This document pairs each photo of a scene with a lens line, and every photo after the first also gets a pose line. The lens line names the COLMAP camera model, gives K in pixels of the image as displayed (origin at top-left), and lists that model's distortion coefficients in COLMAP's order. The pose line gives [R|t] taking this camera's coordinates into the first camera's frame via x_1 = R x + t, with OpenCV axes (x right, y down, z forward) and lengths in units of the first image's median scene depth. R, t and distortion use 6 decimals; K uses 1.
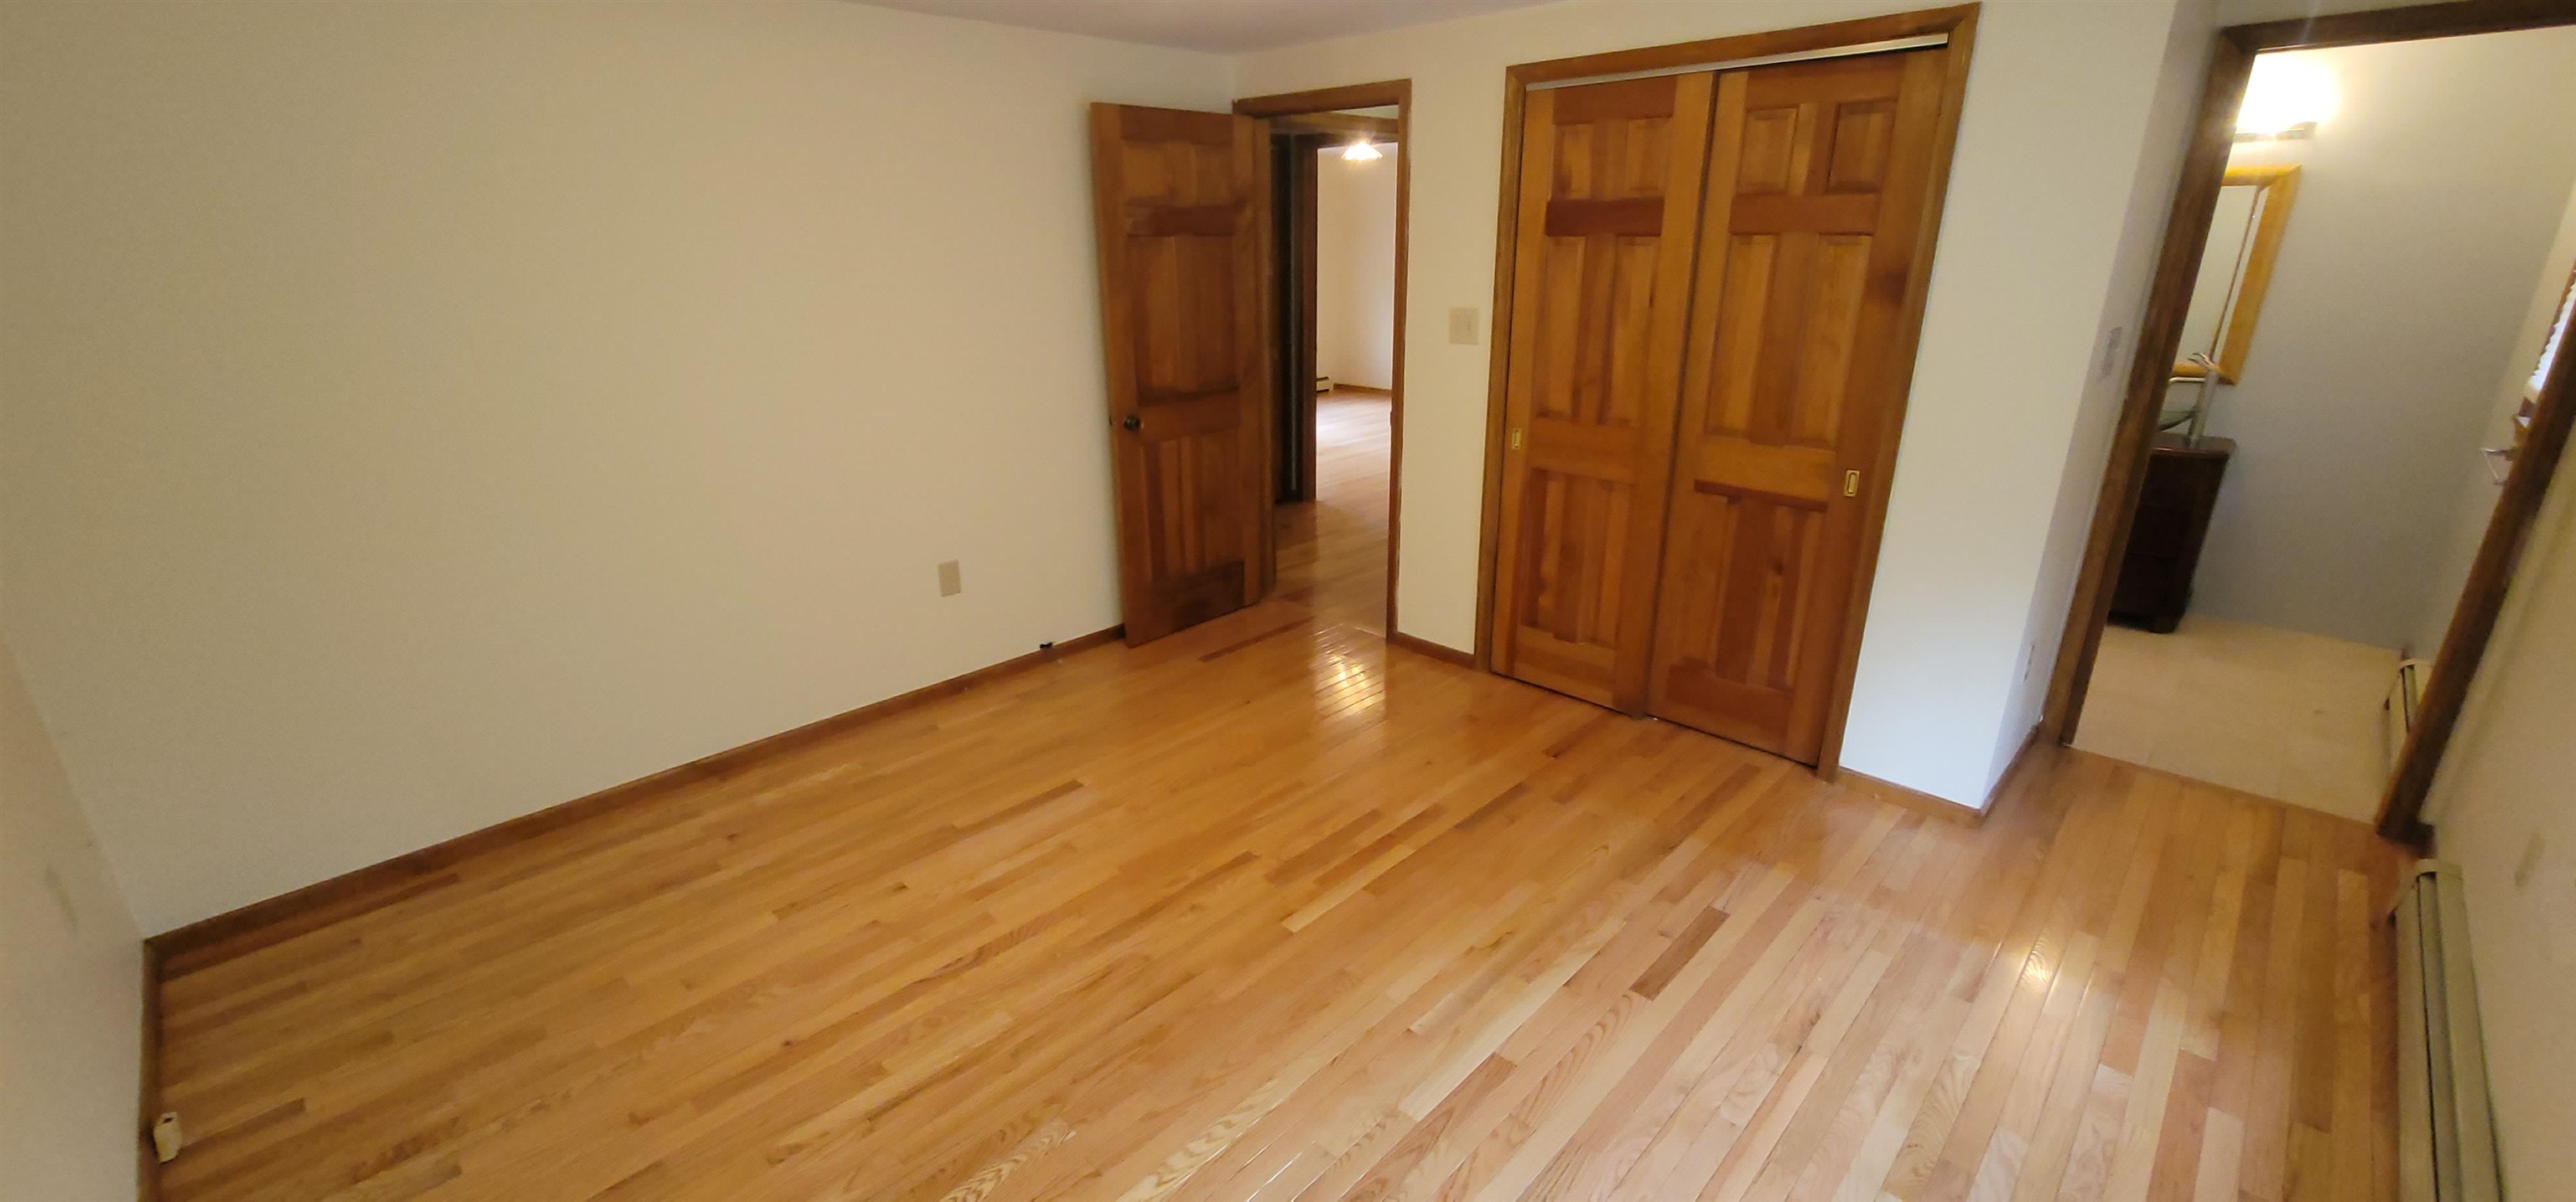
lens RADIAL K [[1045.6, 0, 1285.1], [0, 1045.6, 612.9], [0, 0, 1]] dist [-0.005617, 0.000372]
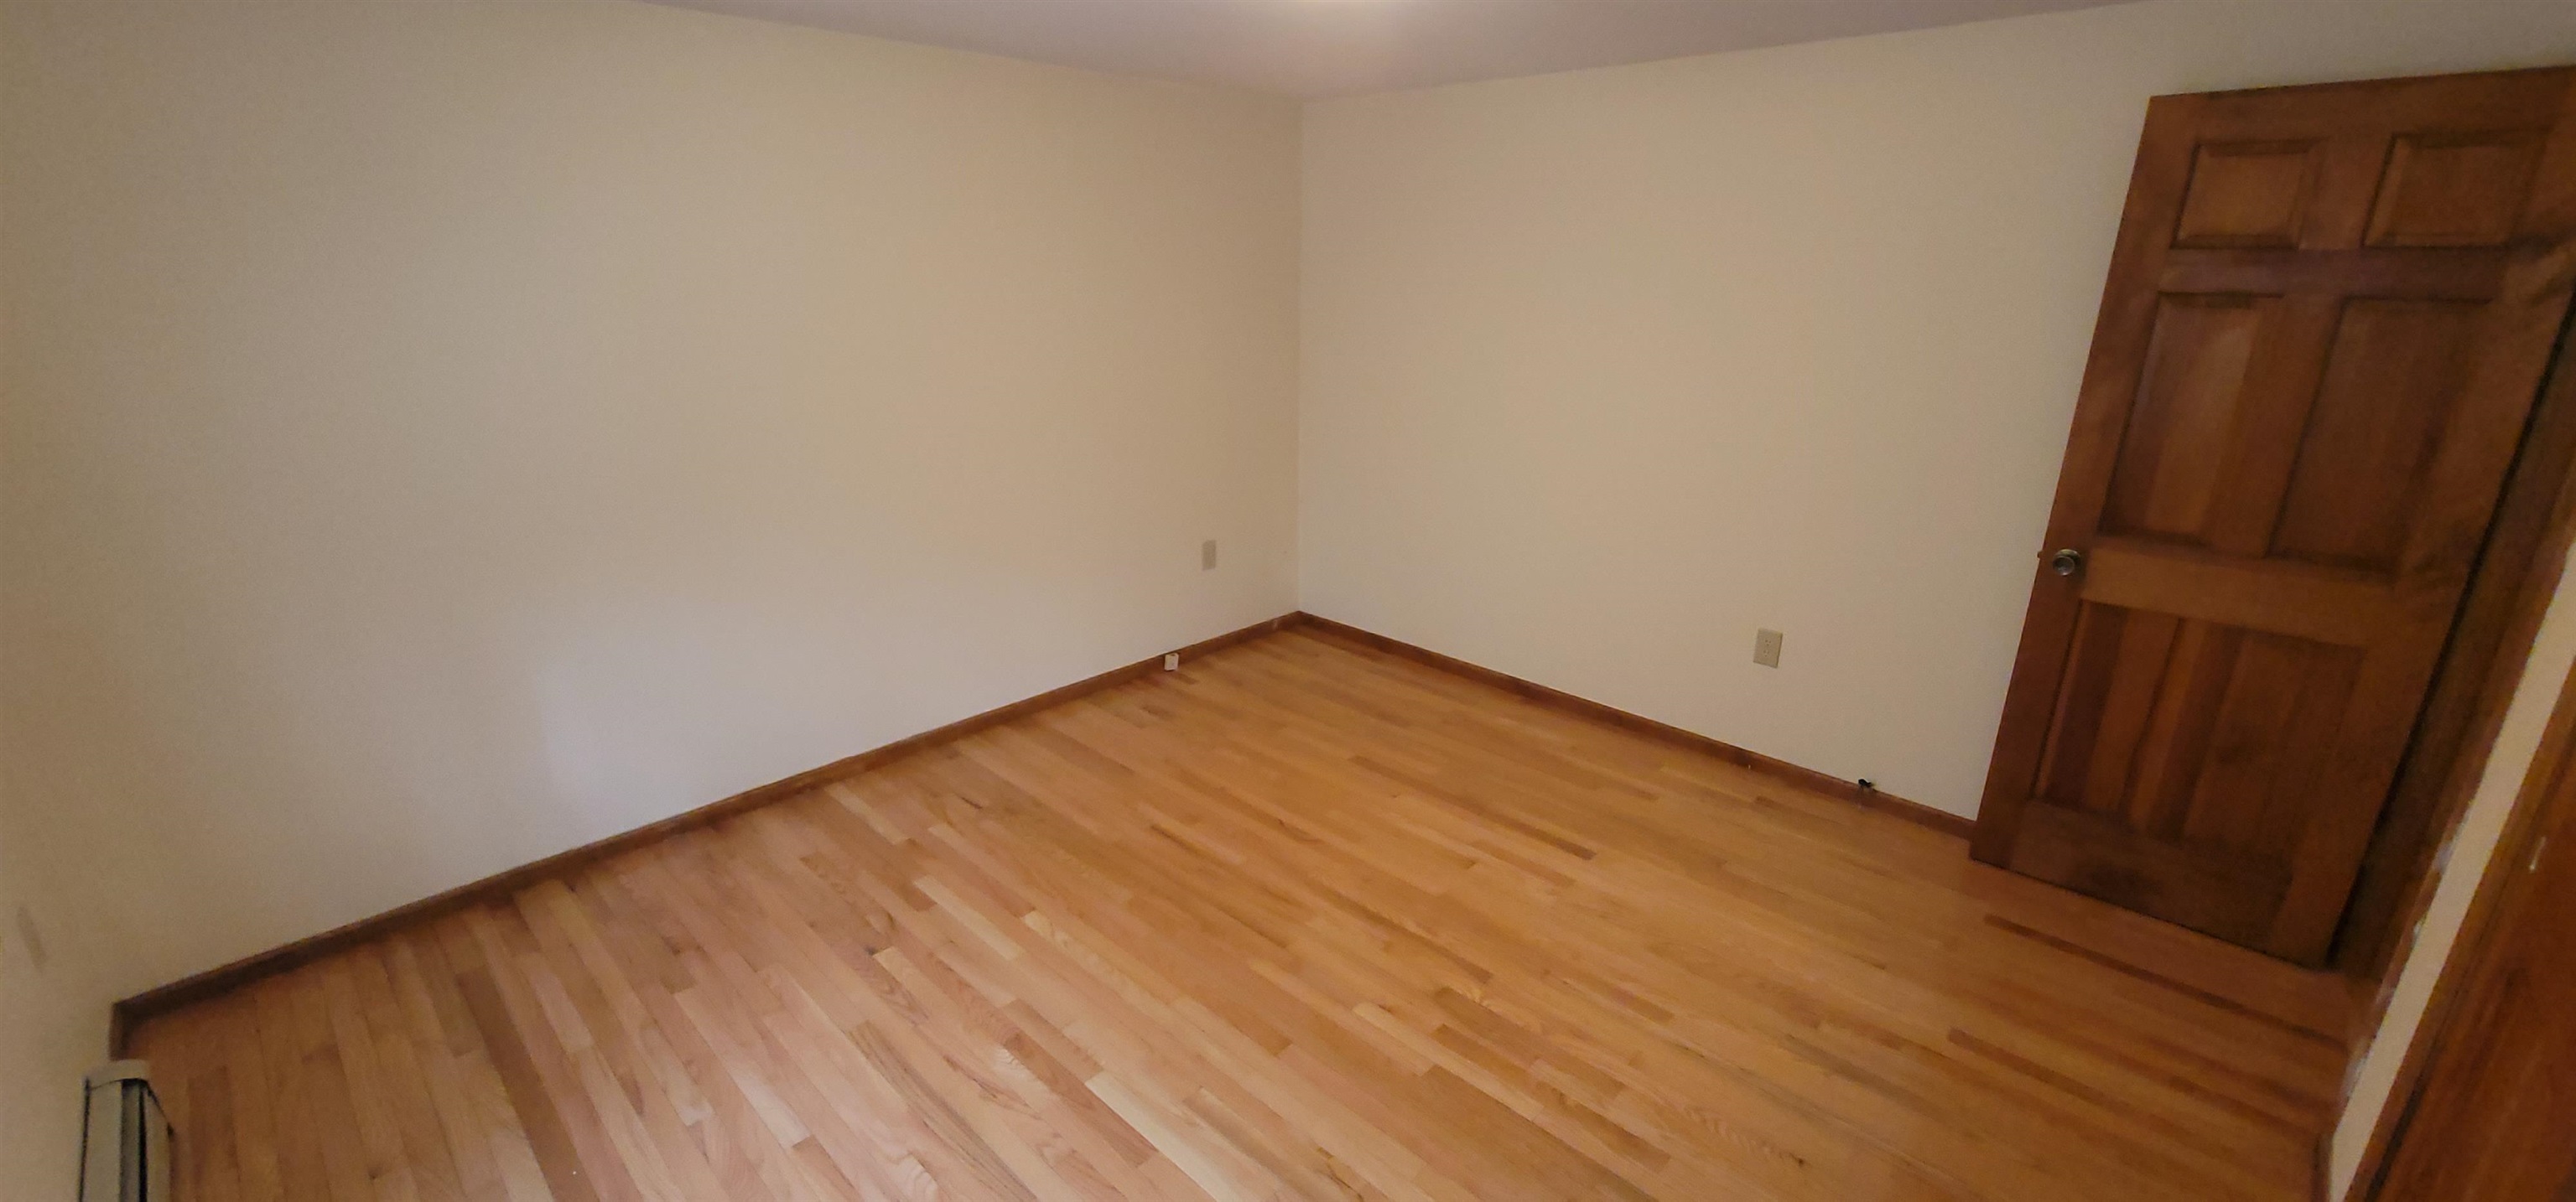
lens RADIAL K [[1045.6, 0, 1282.1], [0, 1045.6, 599.6], [0, 0, 1]] dist [-0.005617, 0.000372]
pose [[0.004560, 0.321175, -0.947009, 0.714701], [-0.348471, 0.888168, 0.299542, -0.263351], [0.937309, 0.328639, 0.115970, 0.635539]]
